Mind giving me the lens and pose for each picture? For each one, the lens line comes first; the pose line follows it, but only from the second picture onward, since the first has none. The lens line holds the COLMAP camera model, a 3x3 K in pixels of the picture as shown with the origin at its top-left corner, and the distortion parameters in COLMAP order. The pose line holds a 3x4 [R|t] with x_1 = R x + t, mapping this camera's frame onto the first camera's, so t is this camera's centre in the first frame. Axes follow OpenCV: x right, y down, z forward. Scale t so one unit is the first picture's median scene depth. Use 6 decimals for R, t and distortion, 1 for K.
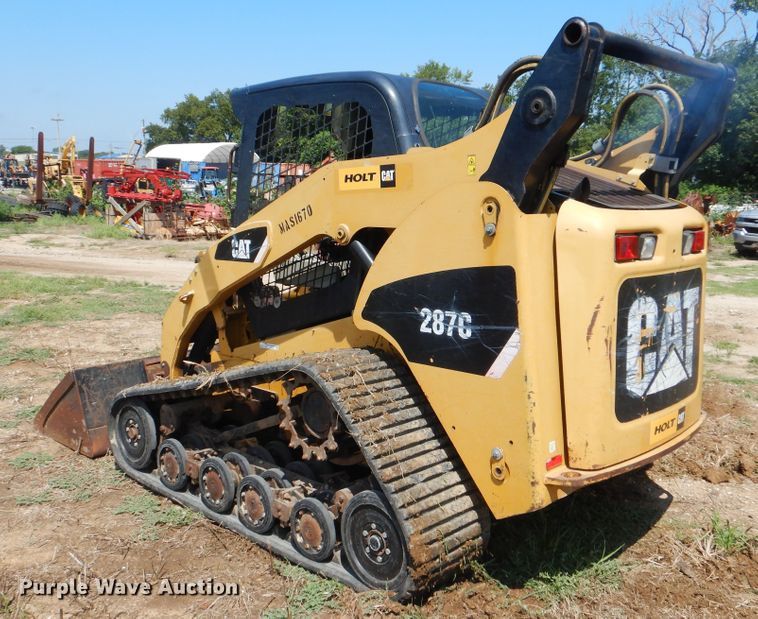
lens RADIAL K [[770.1, 0, 379.2], [0, 770.1, 291.9], [0, 0, 1]] dist [0.057744, -0.008546]
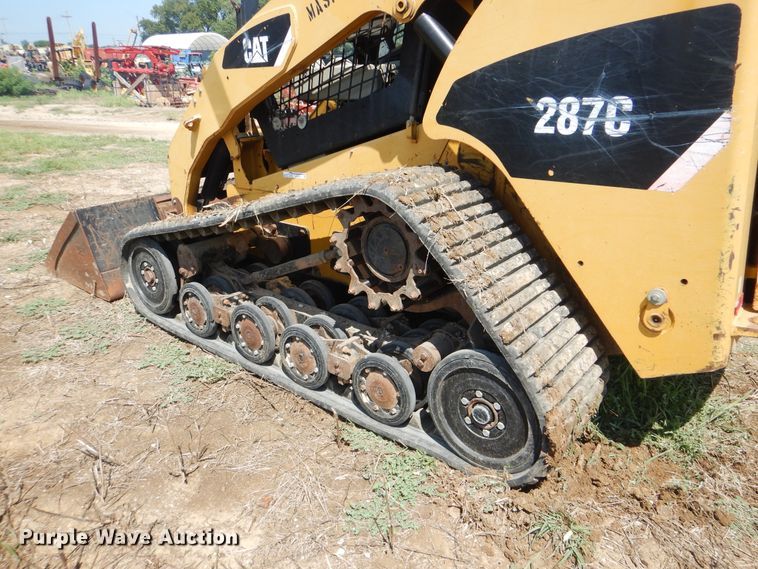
lens RADIAL K [[541.5, 0, 376.2], [0, 541.5, 279.4], [0, 0, 1]] dist [0.030771, -0.004544]
pose [[0.996266, -0.045457, 0.073399, -0.126786], [0.027429, 0.972770, 0.230144, 0.058875], [-0.081862, -0.227272, 0.970385, 0.457227]]
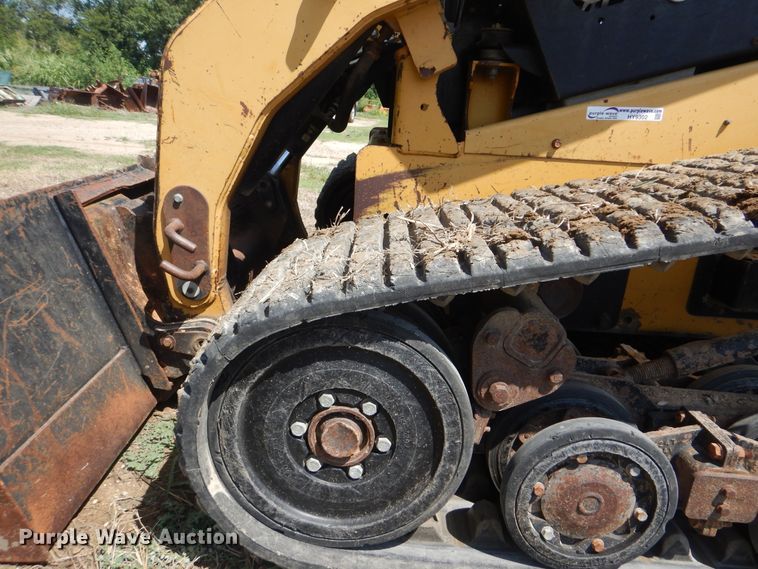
lens RADIAL K [[538.4, 0, 379.0], [0, 538.4, 284.5], [0, 0, 1]] dist [0.008975, 0.002558]
pose [[0.731115, -0.172328, 0.660132, -0.536372], [0.018701, 0.972273, 0.233101, 0.111441], [-0.681998, -0.158078, 0.714066, 1.100456]]
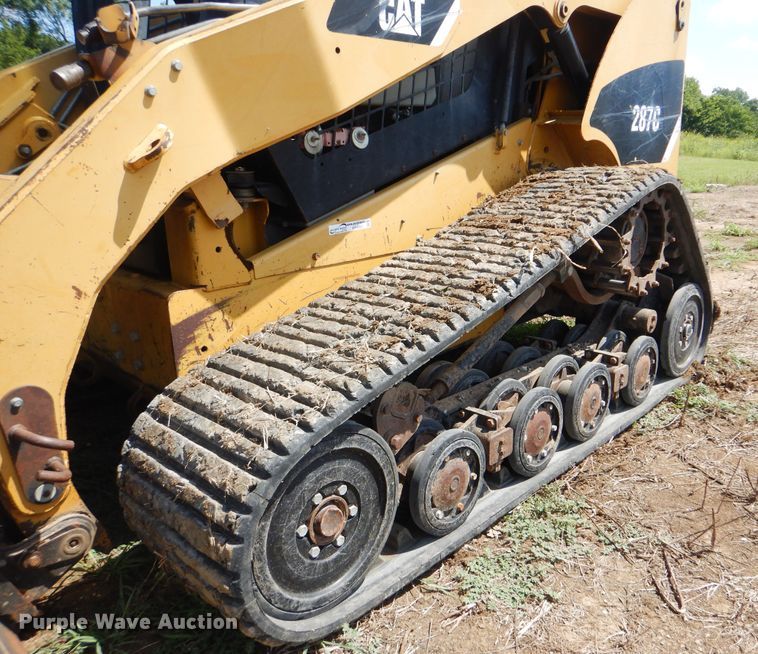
lens RADIAL K [[627.3, 0, 428.2], [0, 627.3, 329.8], [0, 0, 1]] dist [0.020454, 0.002583]
pose [[-0.028782, -0.290803, 0.956350, -0.728932], [0.124948, 0.948196, 0.292084, 0.023059], [-0.991746, 0.127900, 0.009044, 1.194395]]
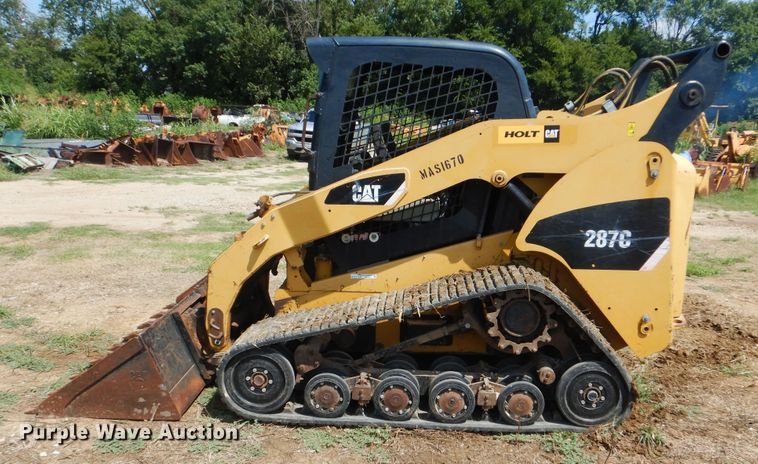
lens RADIAL K [[648.8, 0, 408.5], [0, 648.8, 265.1], [0, 0, 1]] dist [0.024071, -0.003248]
pose [[0.739782, -0.143297, 0.657411, -0.907218], [0.062998, 0.987518, 0.144359, -0.100522], [-0.669891, -0.065378, 0.739575, 0.309269]]
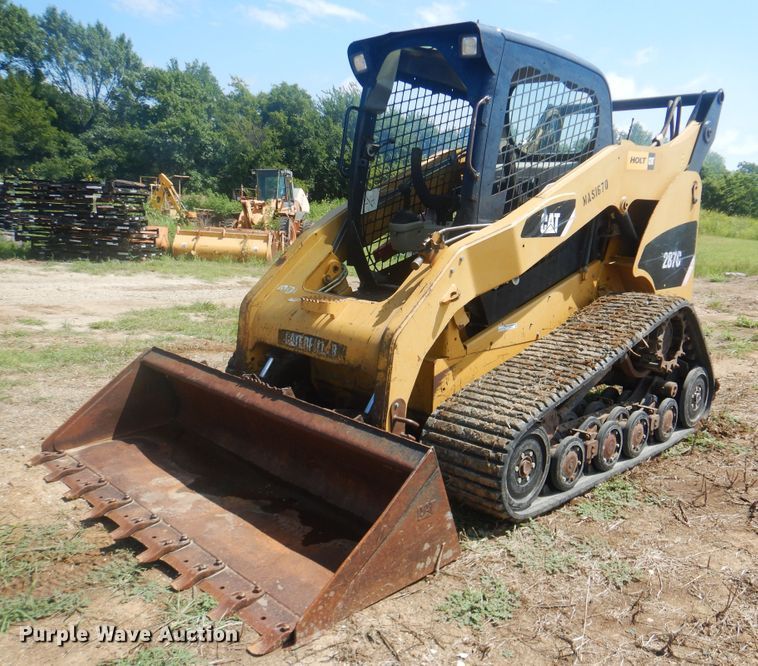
lens RADIAL K [[686.2, 0, 427.0], [0, 686.2, 357.7], [0, 0, 1]] dist [0.050873, -0.005031]
pose [[-0.020781, -0.221802, 0.974870, -1.236453], [0.085497, 0.971115, 0.222770, -0.114998], [-0.996122, 0.087978, -0.001218, 1.385775]]
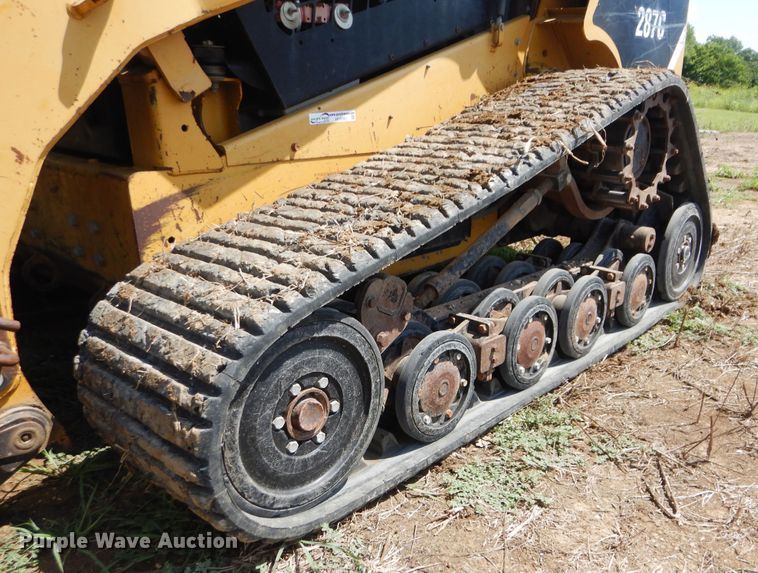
lens RADIAL K [[632.6, 0, 437.5], [0, 632.6, 326.6], [0, 0, 1]] dist [0.020922, 0.003106]
pose [[-0.058752, -0.359288, 0.931375, -0.713749], [0.099418, 0.926243, 0.363580, 0.067927], [-0.993310, 0.113956, -0.018699, 1.201234]]
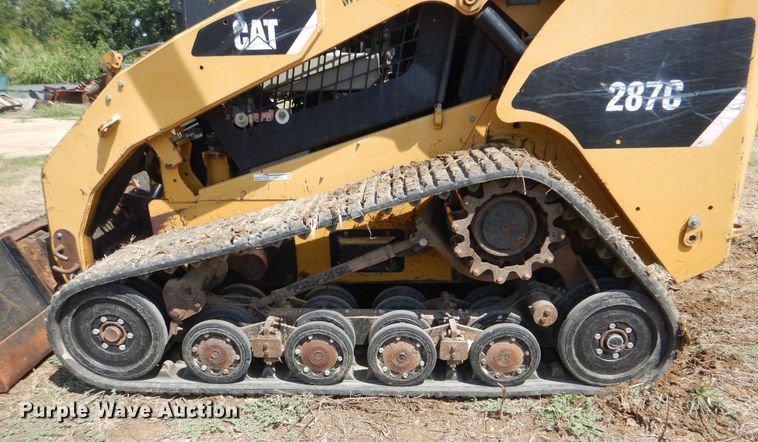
lens RADIAL K [[541.7, 0, 377.6], [0, 541.7, 283.6], [0, 0, 1]] dist [0.014090, 0.003475]
pose [[0.741131, -0.267049, 0.615963, -0.543745], [0.097502, 0.950571, 0.294802, 0.027587], [-0.664243, -0.158430, 0.730535, 0.636886]]
